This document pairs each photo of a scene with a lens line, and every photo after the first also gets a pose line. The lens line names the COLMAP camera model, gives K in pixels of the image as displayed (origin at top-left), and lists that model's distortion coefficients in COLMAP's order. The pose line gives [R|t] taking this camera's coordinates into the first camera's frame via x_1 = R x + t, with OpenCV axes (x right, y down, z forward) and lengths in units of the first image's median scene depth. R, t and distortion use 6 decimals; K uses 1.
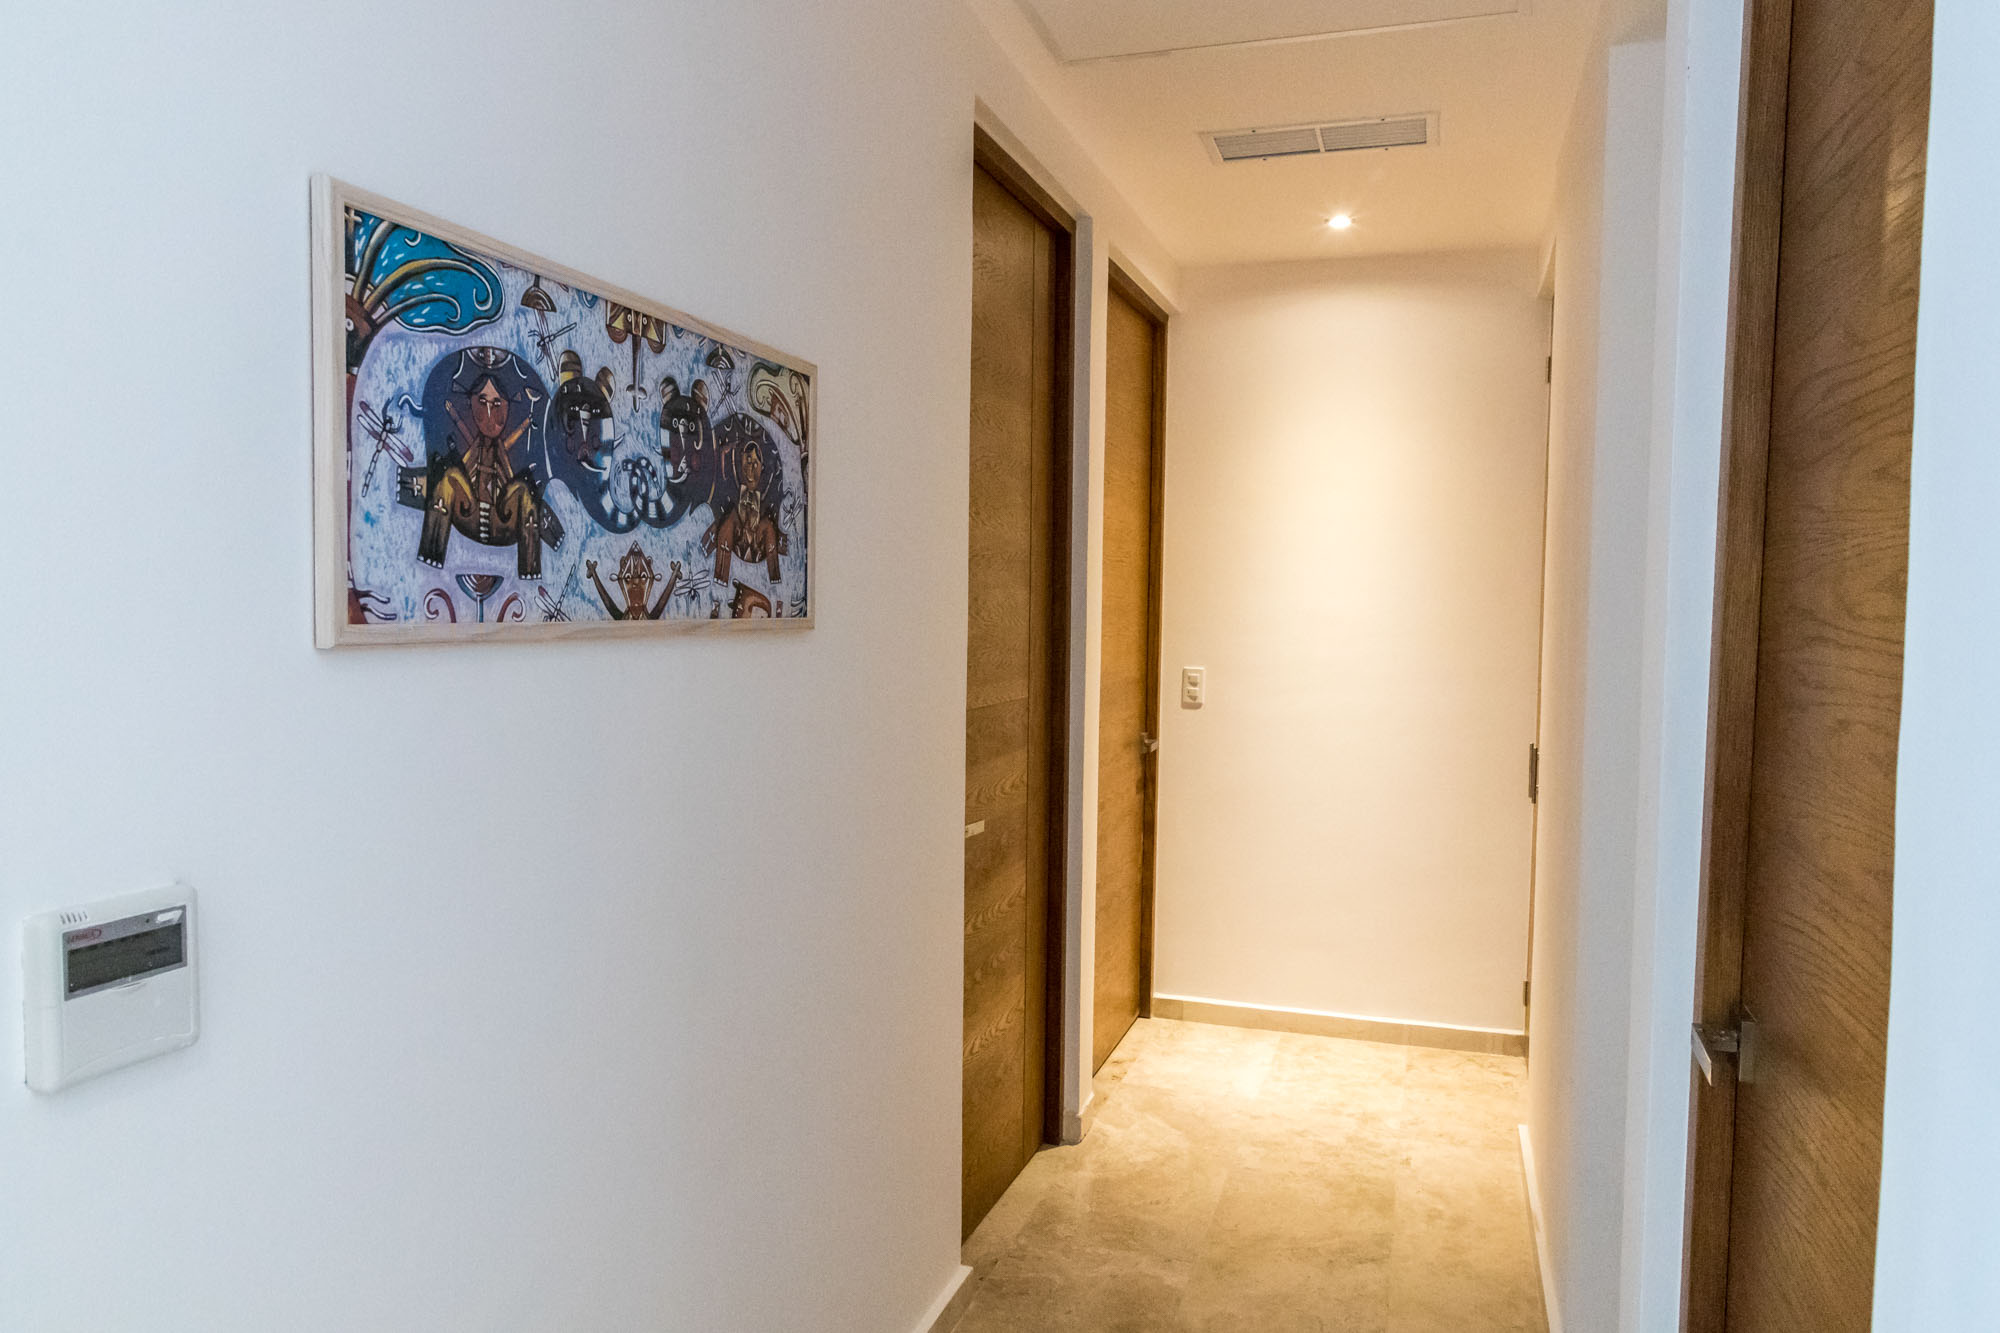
lens RADIAL K [[1405.9, 0, 986.9], [0, 1405.9, 661.8], [0, 0, 1]] dist [0.002888, -0.001793]
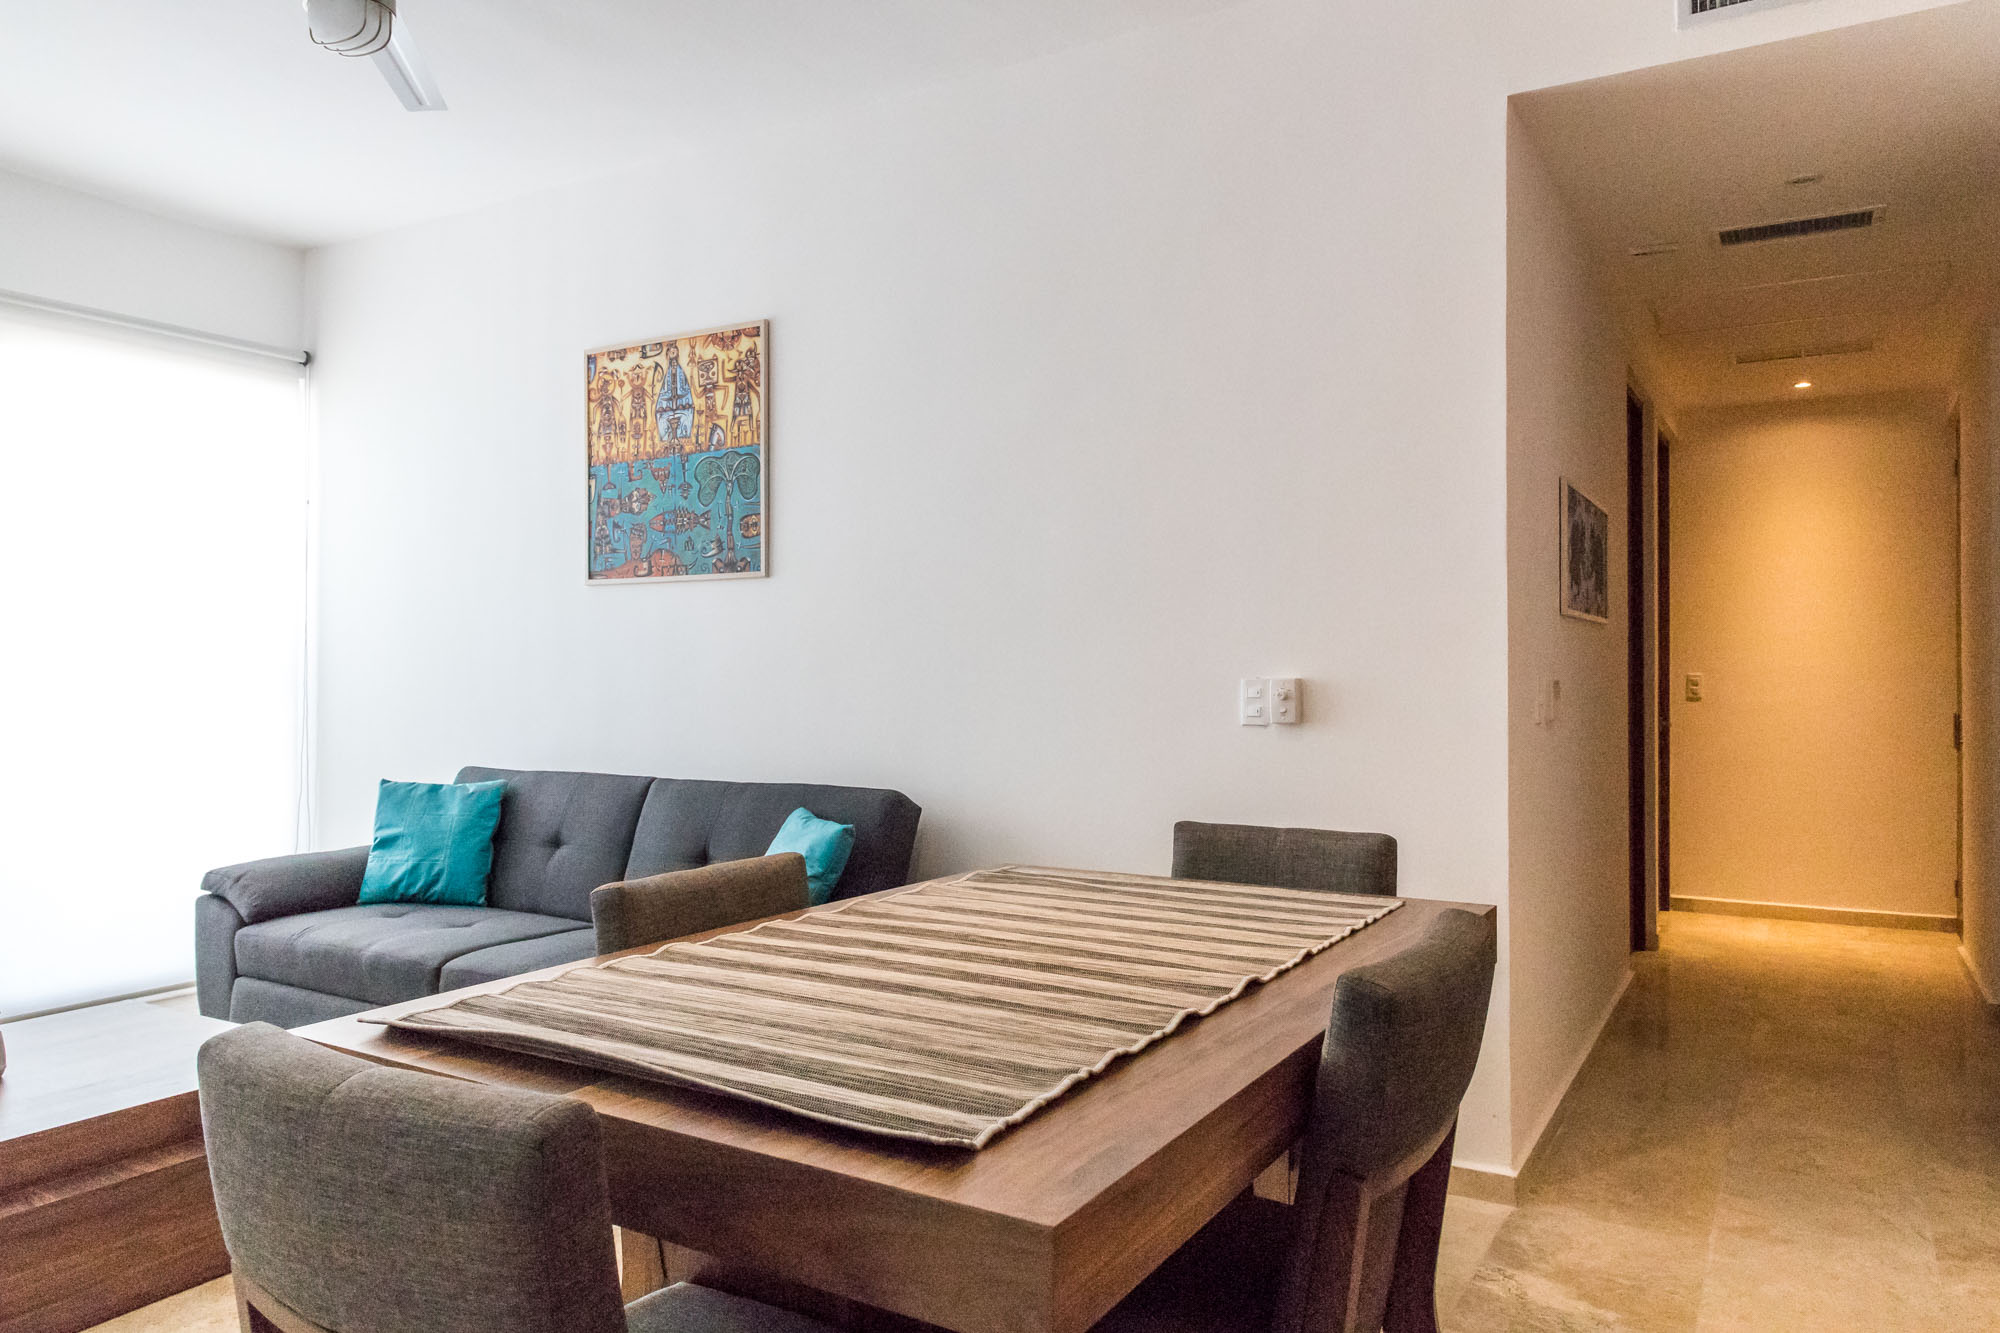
lens RADIAL K [[1369.6, 0, 988.7], [0, 1369.6, 659.5], [0, 0, 1]] dist [0.004119, 0.000286]
pose [[0.973145, -0.018987, -0.229409, -0.288434], [0.006320, 0.998420, -0.055827, 0.076266], [0.230106, 0.052878, 0.971728, -0.687297]]
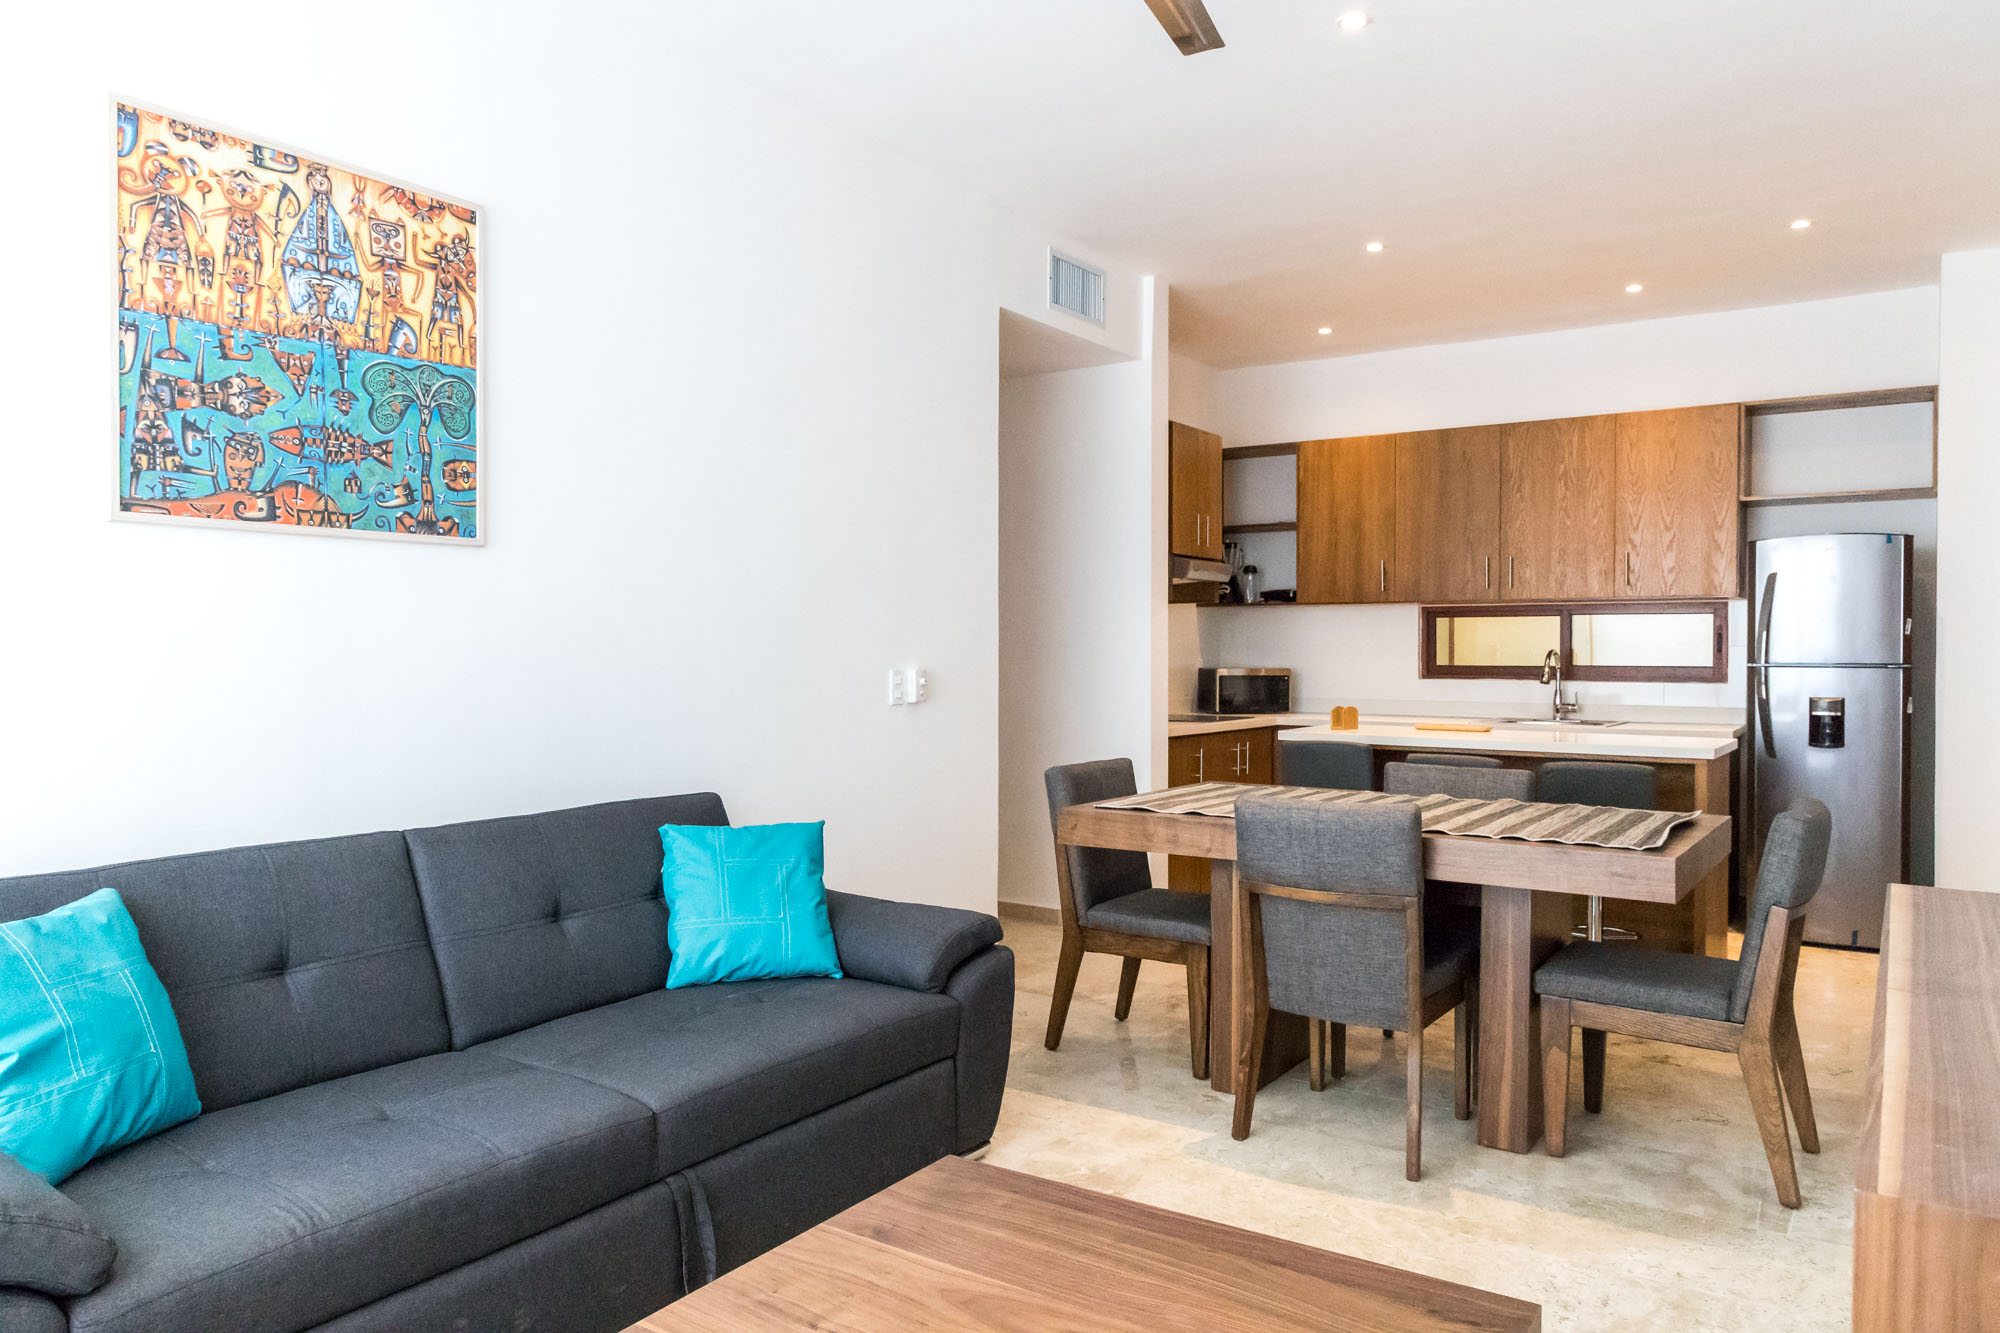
lens RADIAL K [[1354.3, 0, 993.8], [0, 1354.3, 668.2], [0, 0, 1]] dist [0.002300, -0.001814]
pose [[0.283225, -0.030485, 0.958569, -1.355195], [0.047173, 0.998728, 0.017824, 0.024680], [-0.957893, 0.040170, 0.284303, -0.222973]]
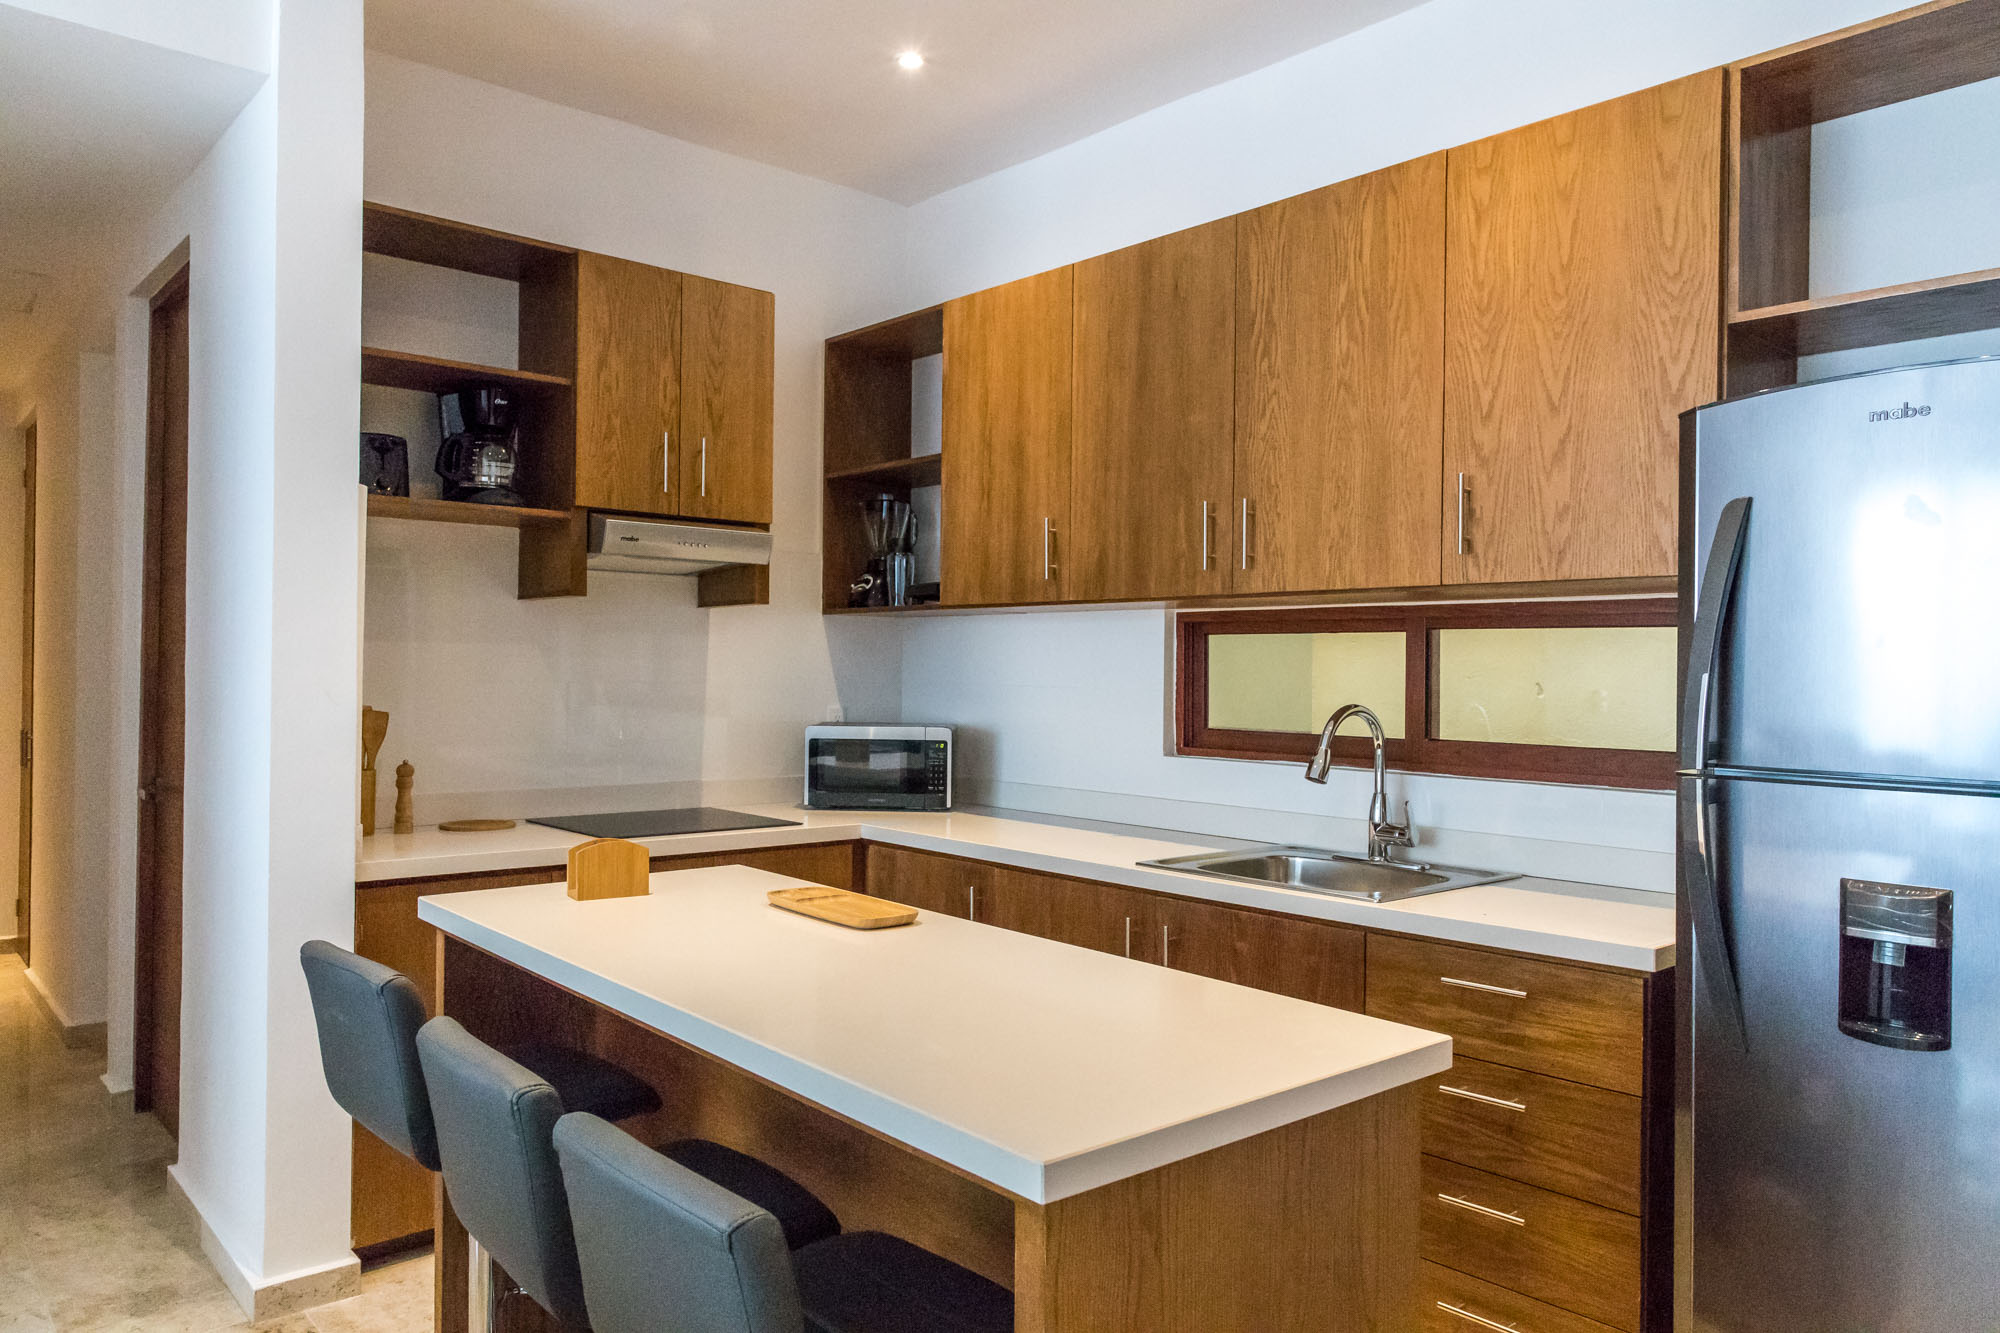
lens RADIAL K [[1354.3, 0, 993.8], [0, 1354.3, 668.2], [0, 0, 1]] dist [0.002300, -0.001814]
pose [[0.514757, -0.010586, 0.857271, -0.311916], [0.035615, 0.999325, -0.009045, 0.043362], [-0.856596, 0.035188, 0.514786, -0.622002]]
